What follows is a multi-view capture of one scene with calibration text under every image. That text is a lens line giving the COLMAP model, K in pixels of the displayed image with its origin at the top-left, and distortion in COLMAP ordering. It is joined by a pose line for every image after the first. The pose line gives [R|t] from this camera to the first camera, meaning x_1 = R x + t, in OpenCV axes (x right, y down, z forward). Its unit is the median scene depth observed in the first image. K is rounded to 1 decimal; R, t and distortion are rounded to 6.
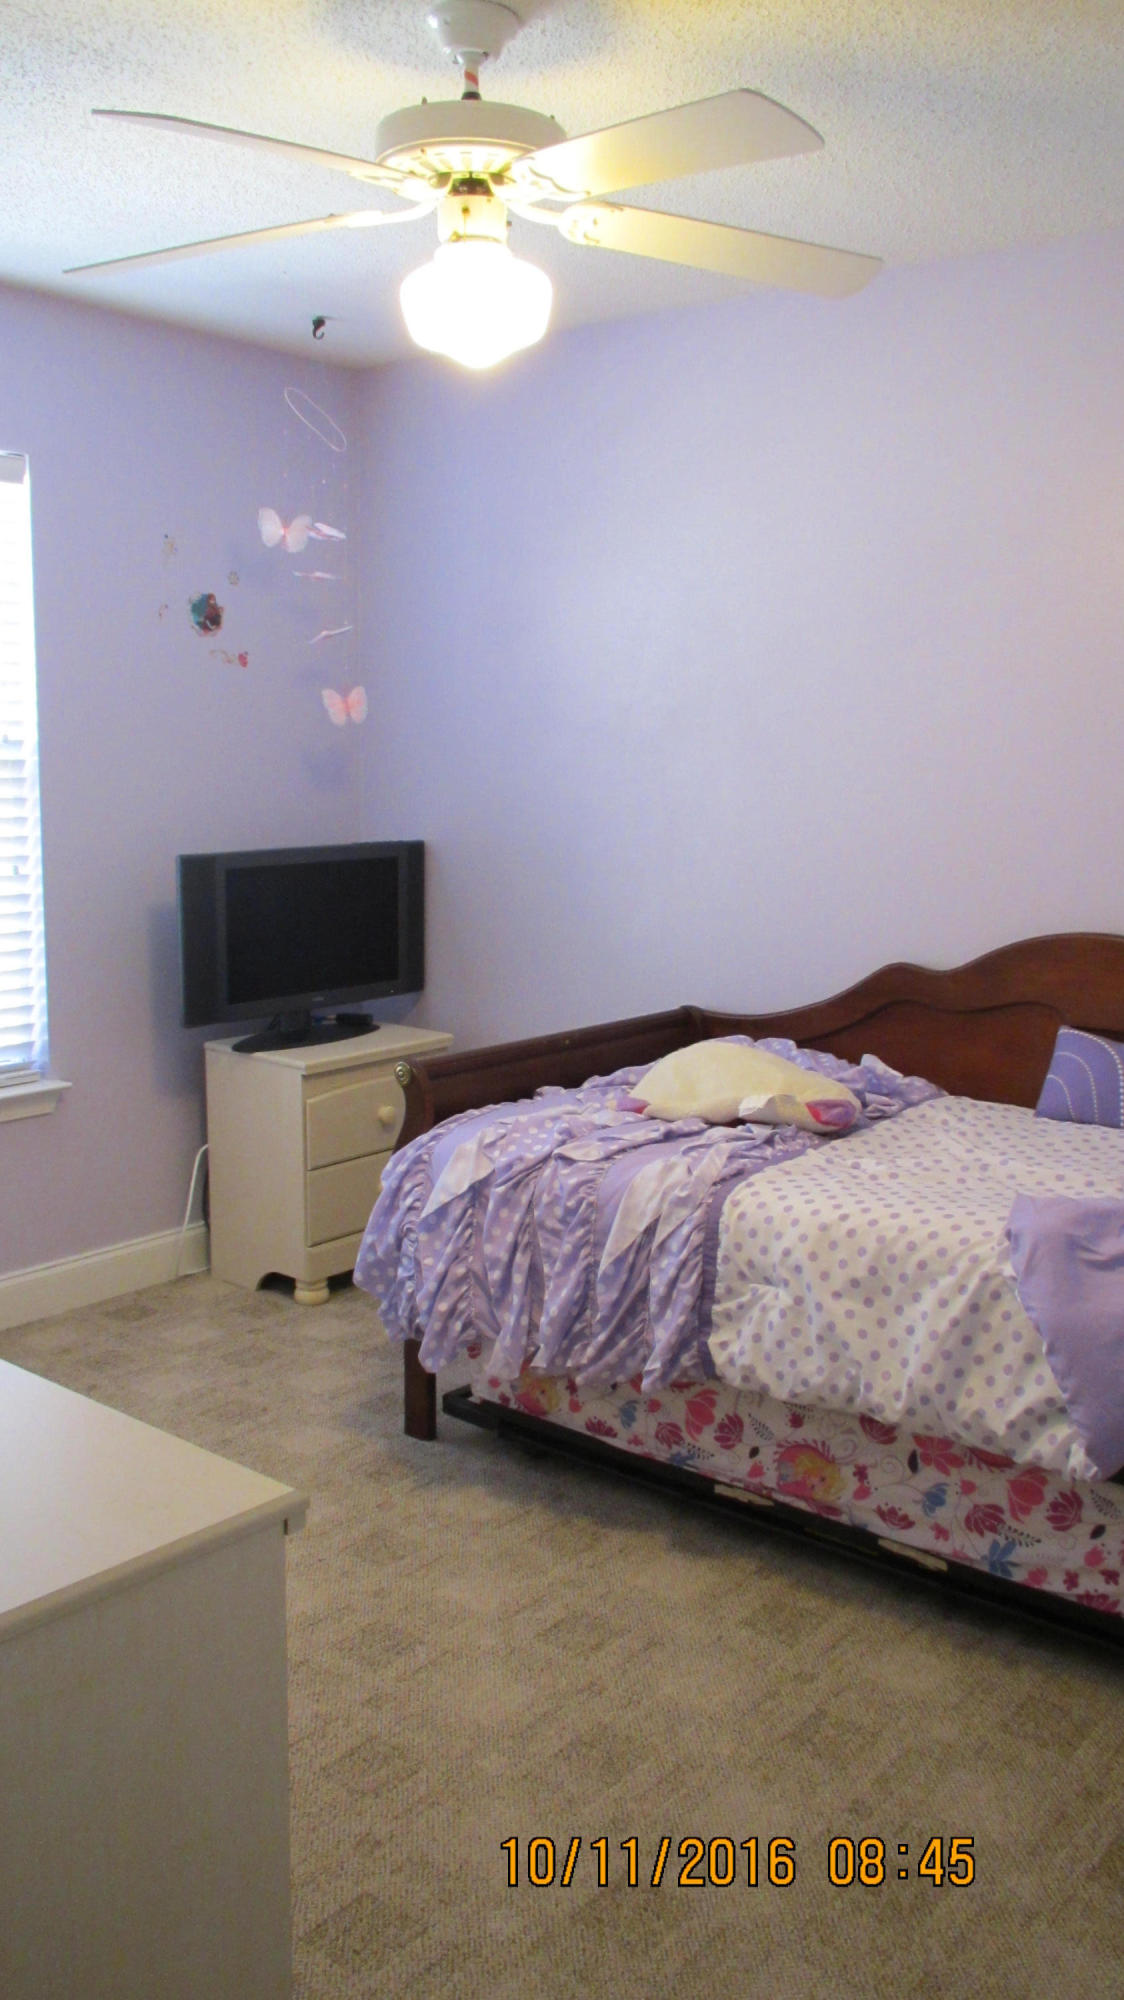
lens RADIAL K [[1685.8, 0, 566.5], [0, 1685.8, 1009.8], [0, 0, 1]] dist [-0.005754, 0.004070]
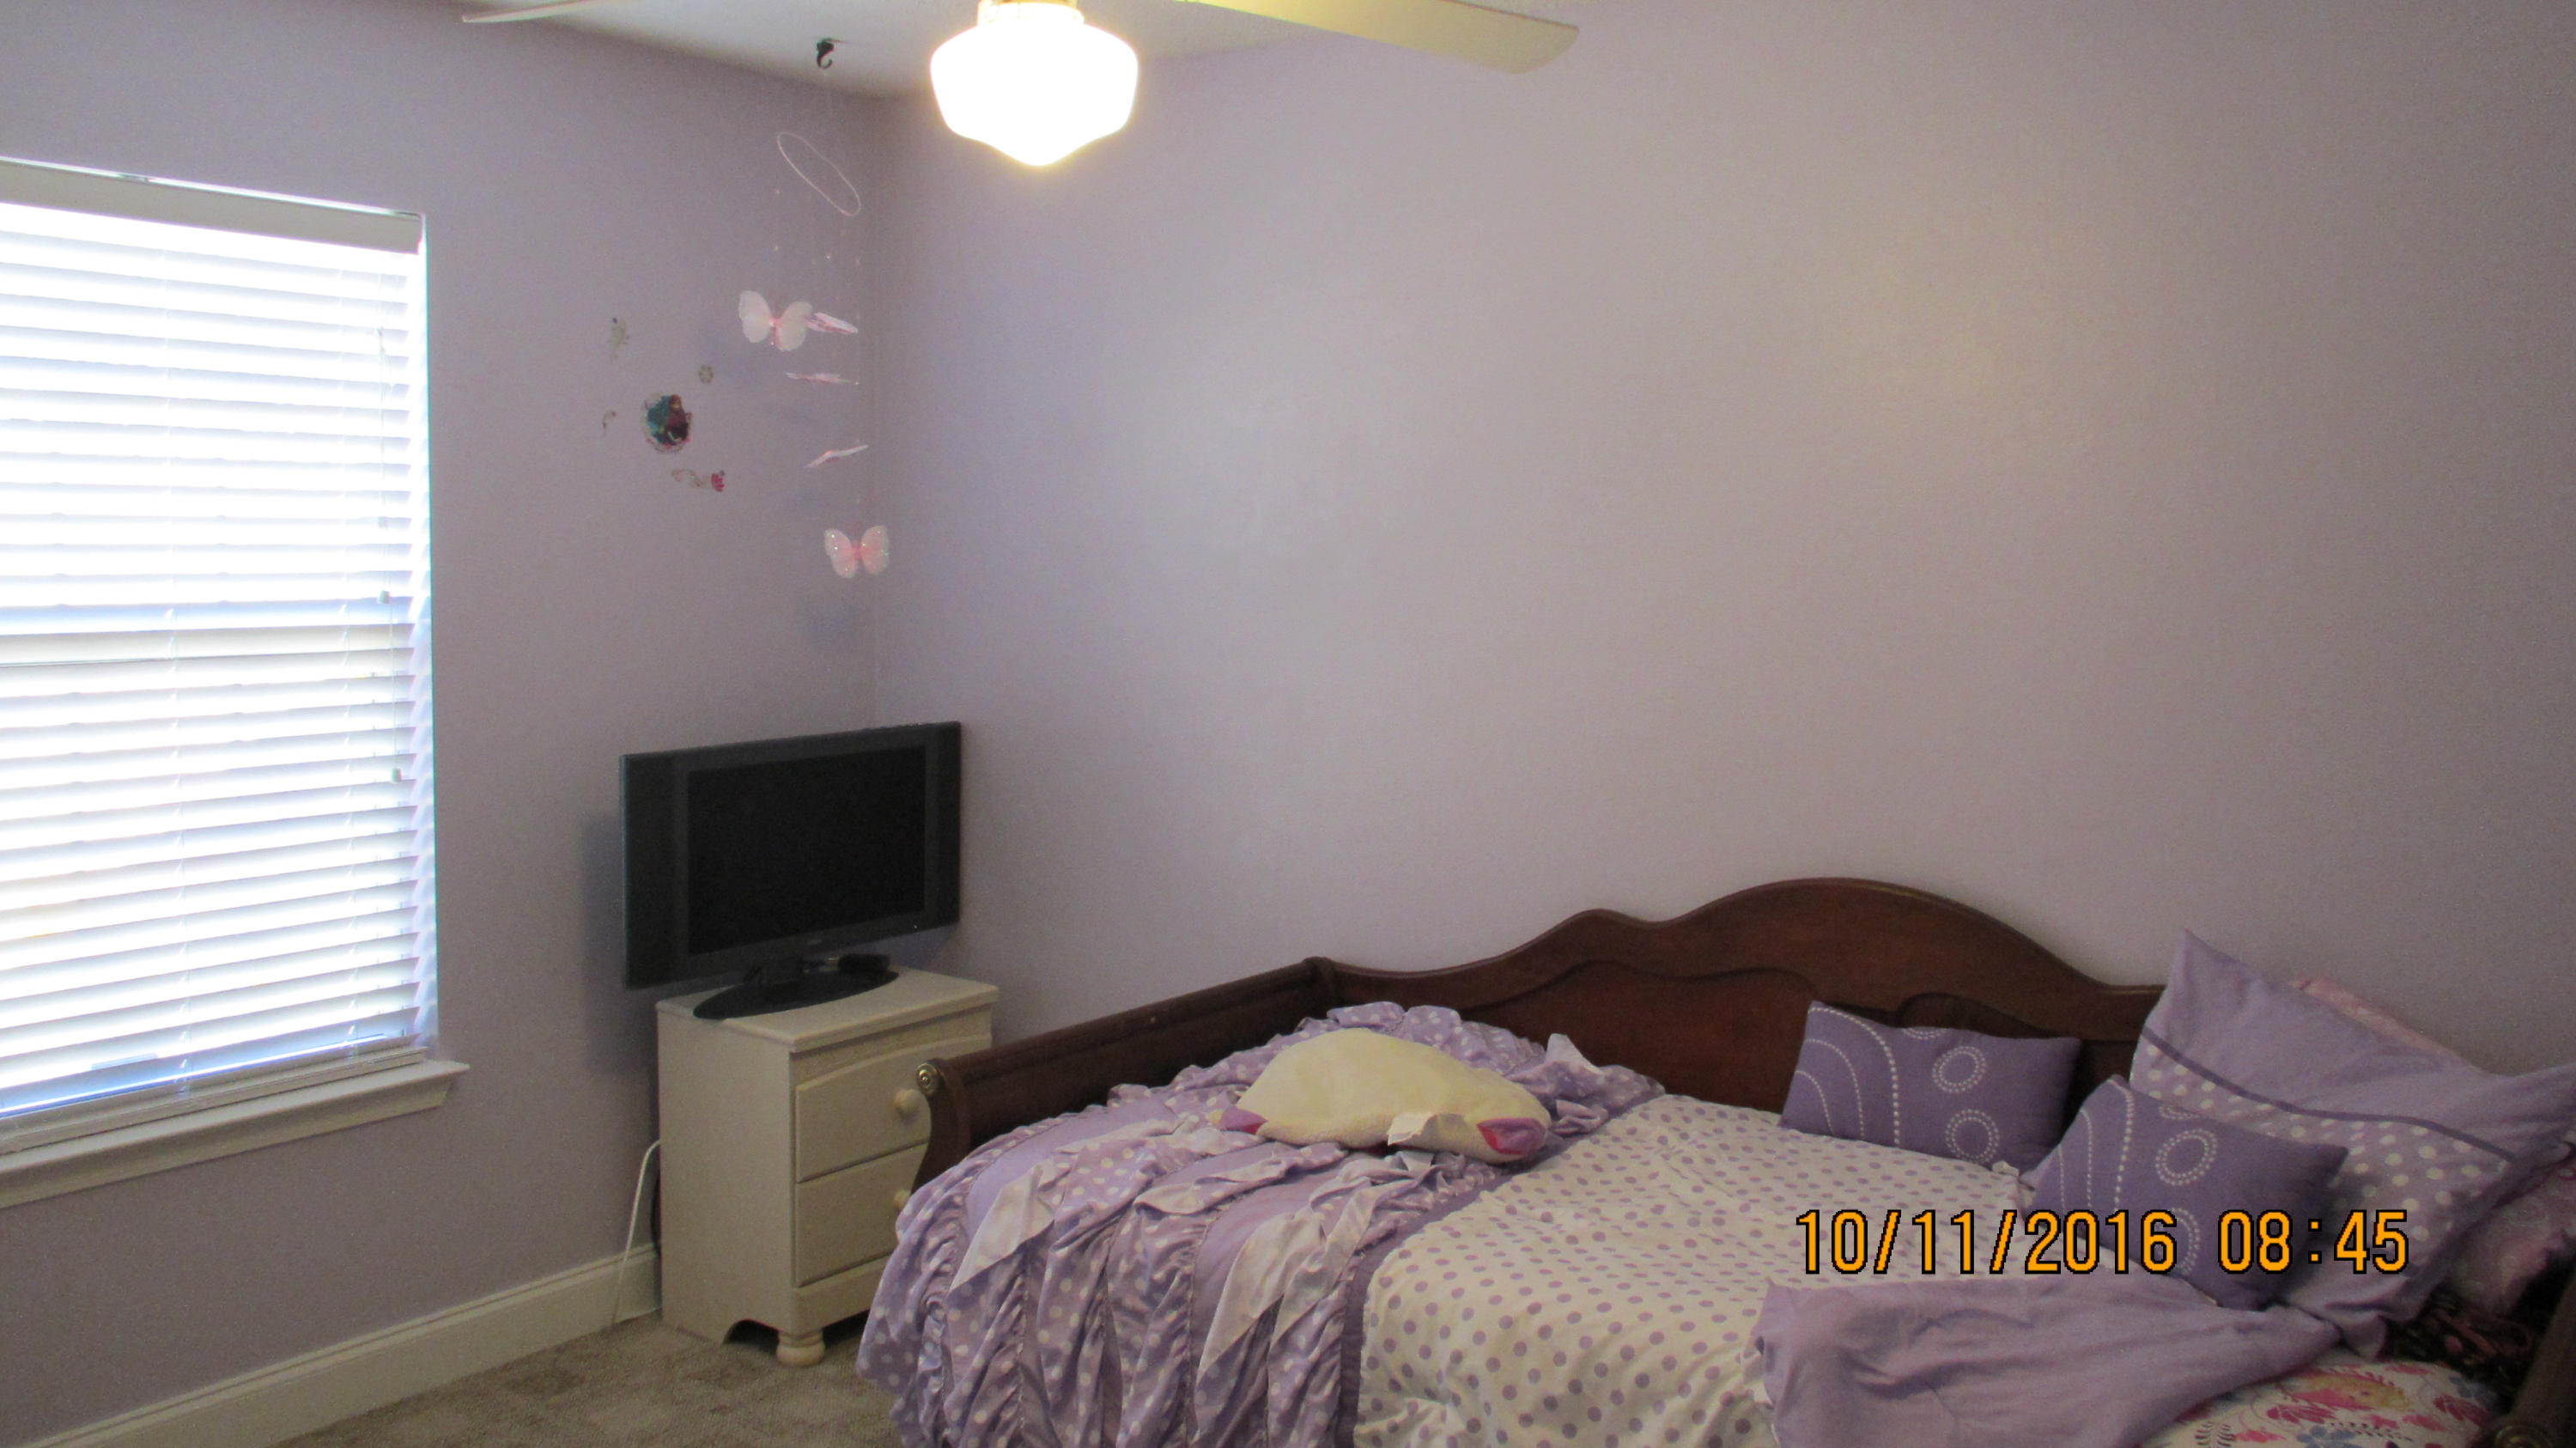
lens RADIAL K [[2171.5, 0, 1288.0], [0, 2171.5, 724.0], [0, 0, 1]] dist [-0.005754, 0.004070]
pose [[0.997911, 0.002566, 0.064557, -0.002832], [0.001124, 0.998371, -0.057052, -0.066843], [-0.064598, 0.057006, 0.996282, 0.049430]]
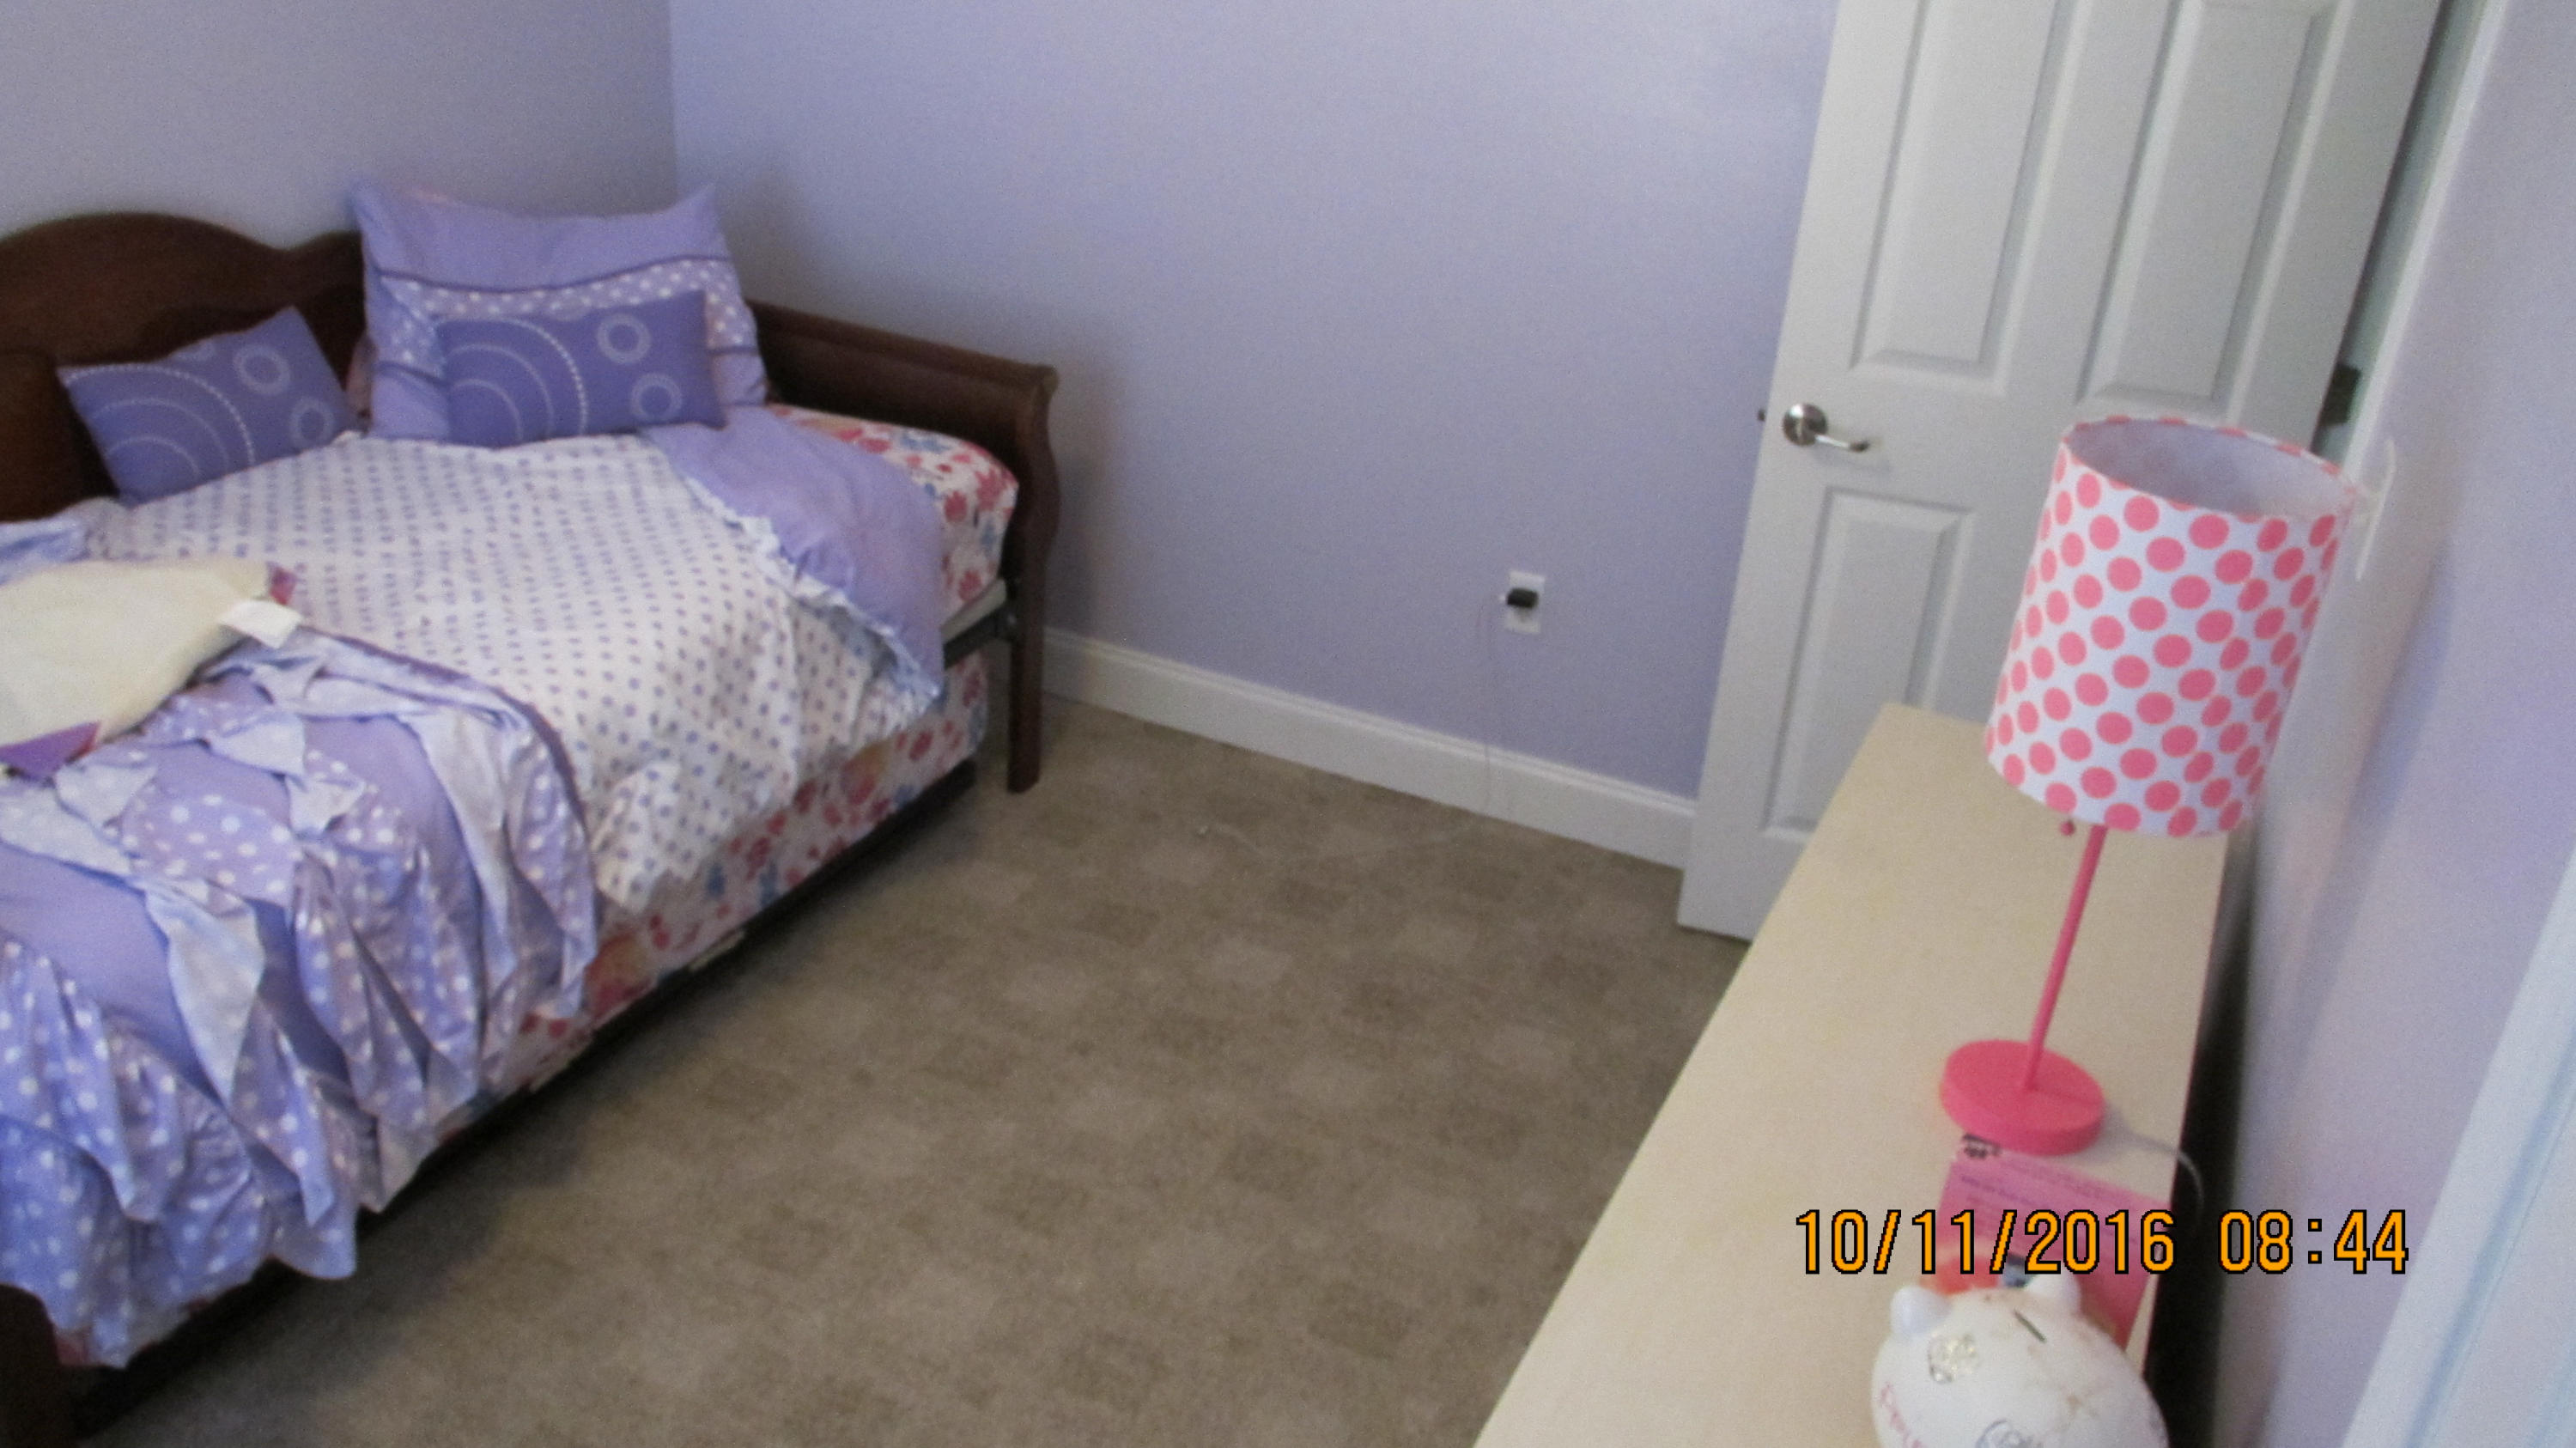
lens RADIAL K [[2171.5, 0, 1288.0], [0, 2171.5, 724.0], [0, 0, 1]] dist [-0.005754, 0.004070]
pose [[-0.238991, -0.460137, 0.855077, -0.710641], [0.074764, 0.869262, 0.488666, -0.287324], [-0.968139, 0.180716, -0.173344, 0.788783]]
